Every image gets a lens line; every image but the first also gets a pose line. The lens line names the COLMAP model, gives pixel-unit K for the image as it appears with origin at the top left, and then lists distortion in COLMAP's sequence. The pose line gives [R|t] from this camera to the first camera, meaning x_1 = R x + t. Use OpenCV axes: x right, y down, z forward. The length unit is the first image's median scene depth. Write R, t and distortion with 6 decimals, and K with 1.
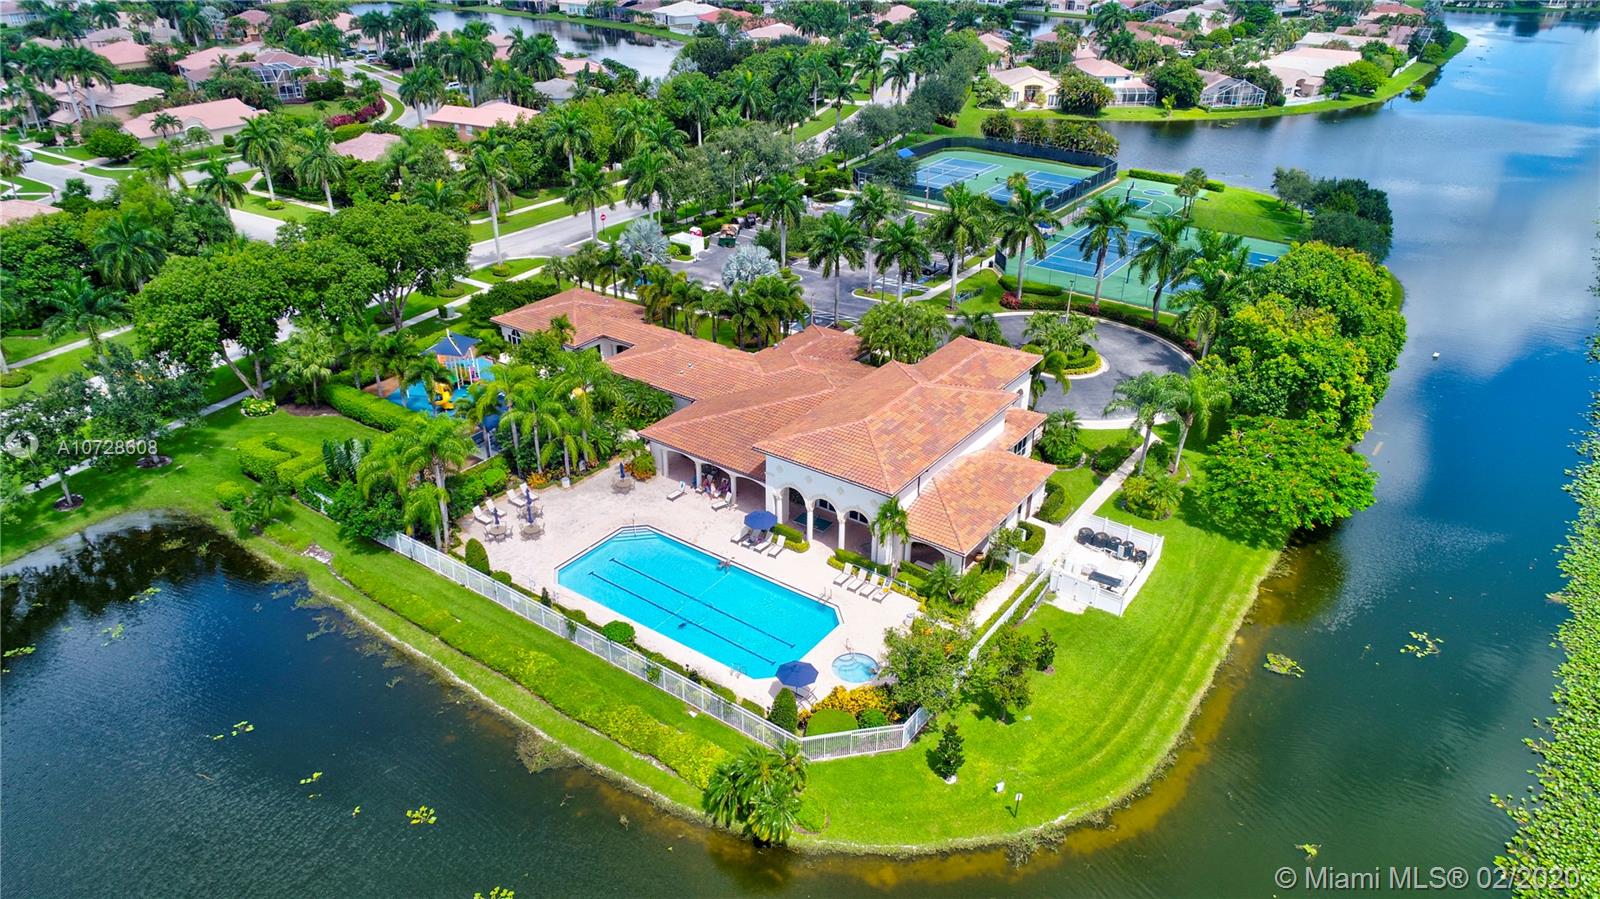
lens RADIAL K [[1072.2, 0, 800.0], [0, 1072.2, 449.5], [0, 0, 1]] dist [0.008104, 0.004608]
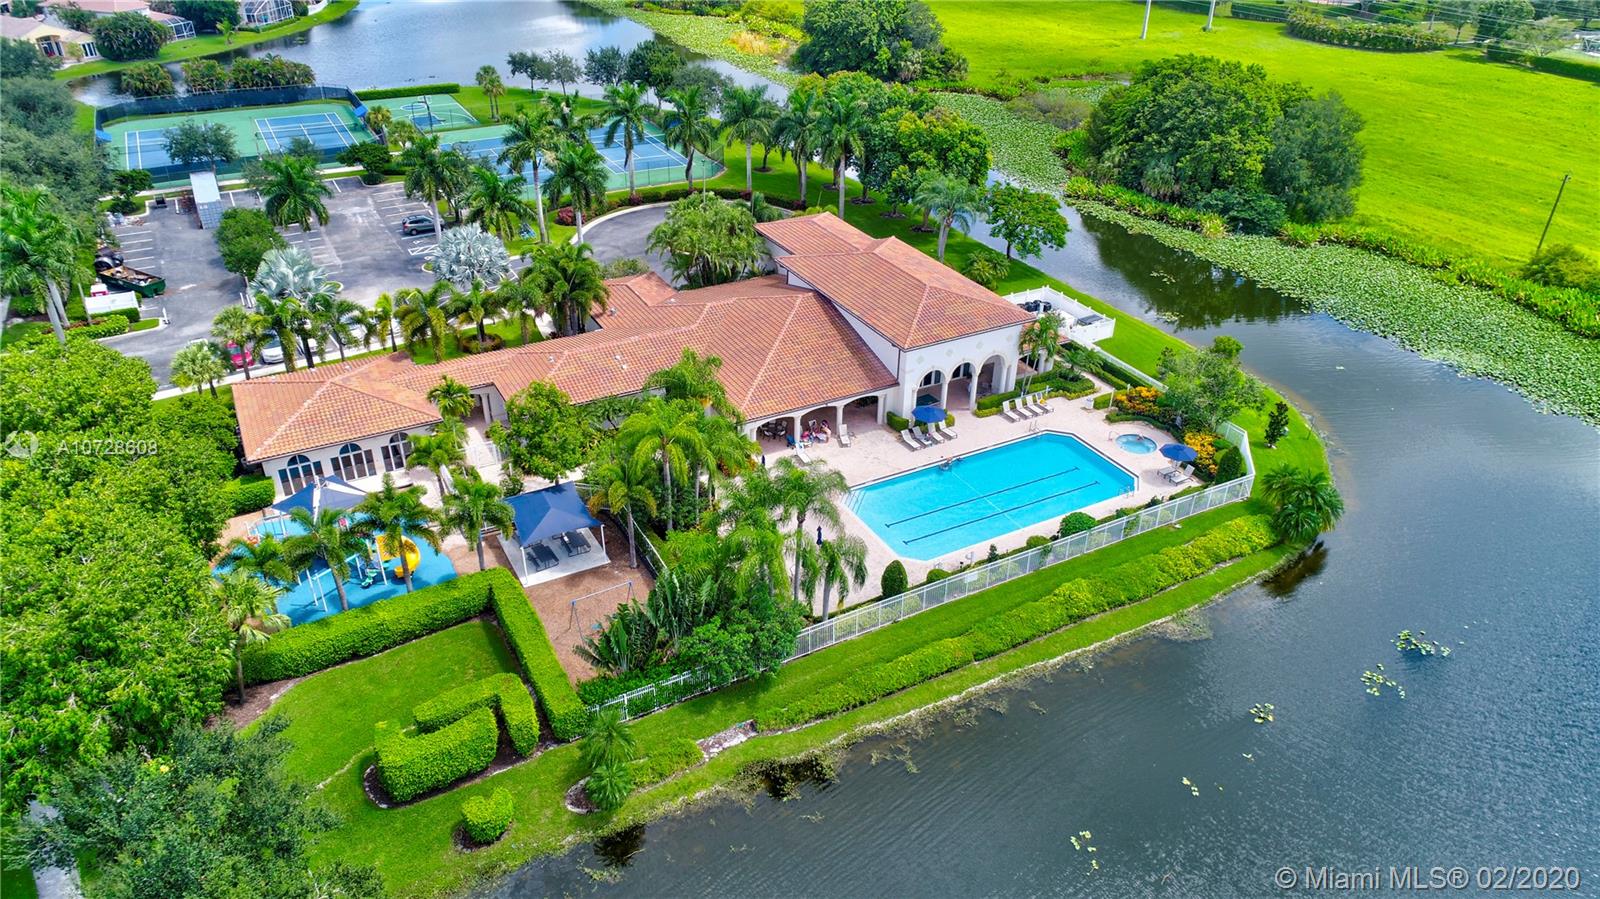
lens RADIAL K [[1072.2, 0, 800.0], [0, 1072.2, 449.5], [0, 0, 1]] dist [0.008104, 0.004608]
pose [[0.427093, -0.468865, 0.773148, -0.716045], [0.403900, 0.863934, 0.300803, -0.209480], [-0.808985, 0.183803, 0.558355, 0.437172]]
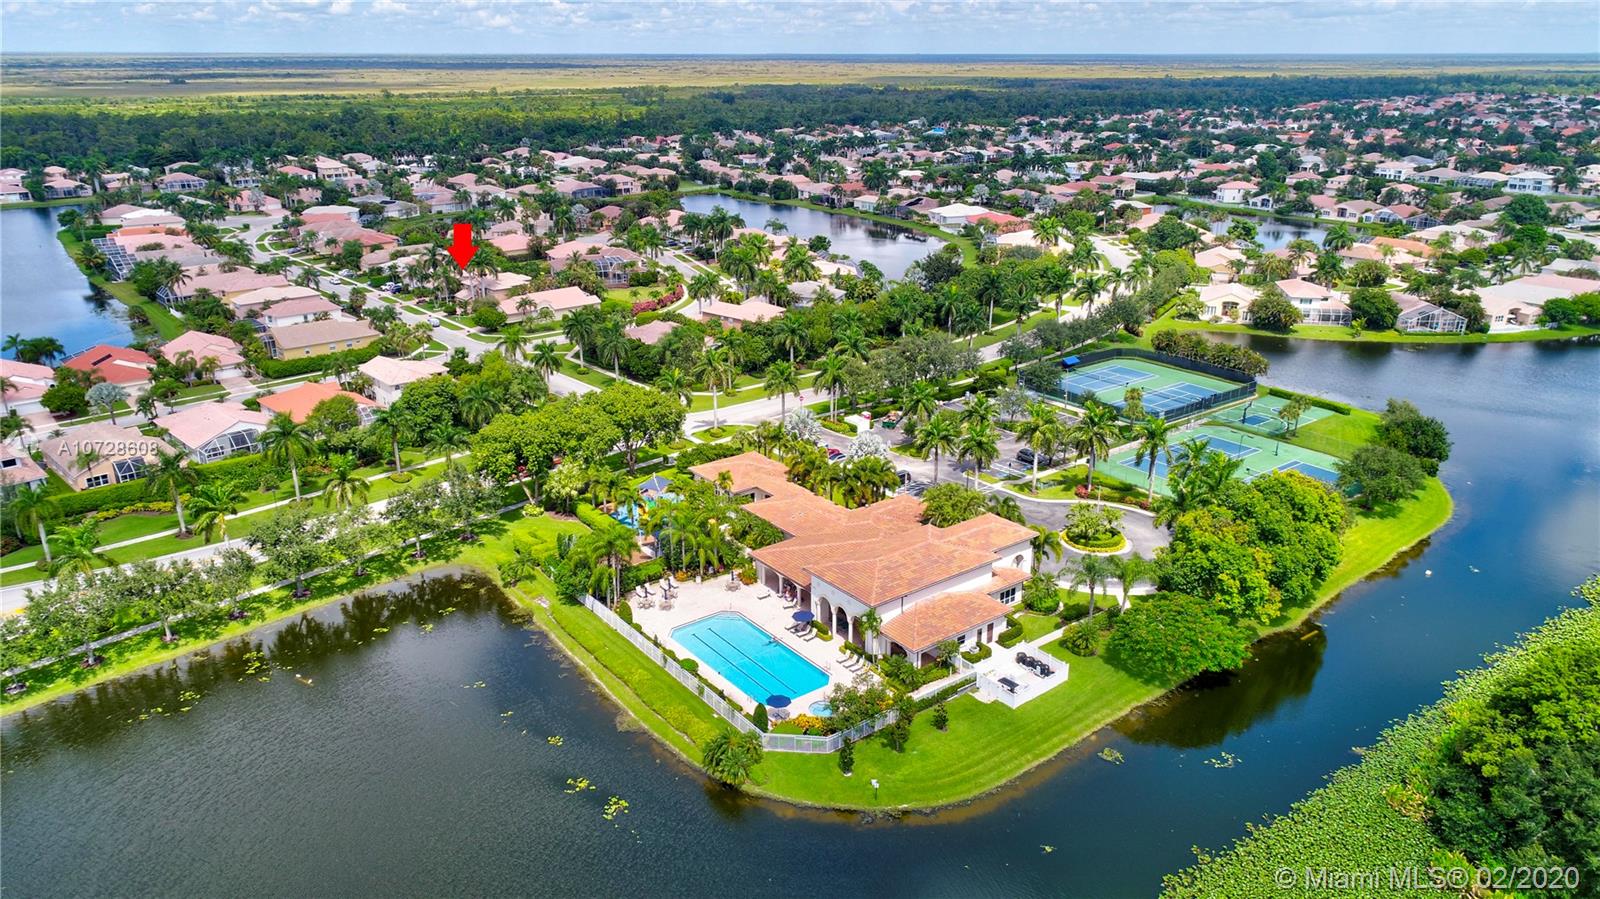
lens RADIAL K [[1072.2, 0, 800.0], [0, 1072.2, 449.5], [0, 0, 1]] dist [0.008104, 0.004608]
pose [[0.958376, 0.089323, -0.271179, 0.285101], [-0.127284, 0.983861, -0.125762, 0.019810], [0.255569, 0.155044, 0.954278, -0.405769]]
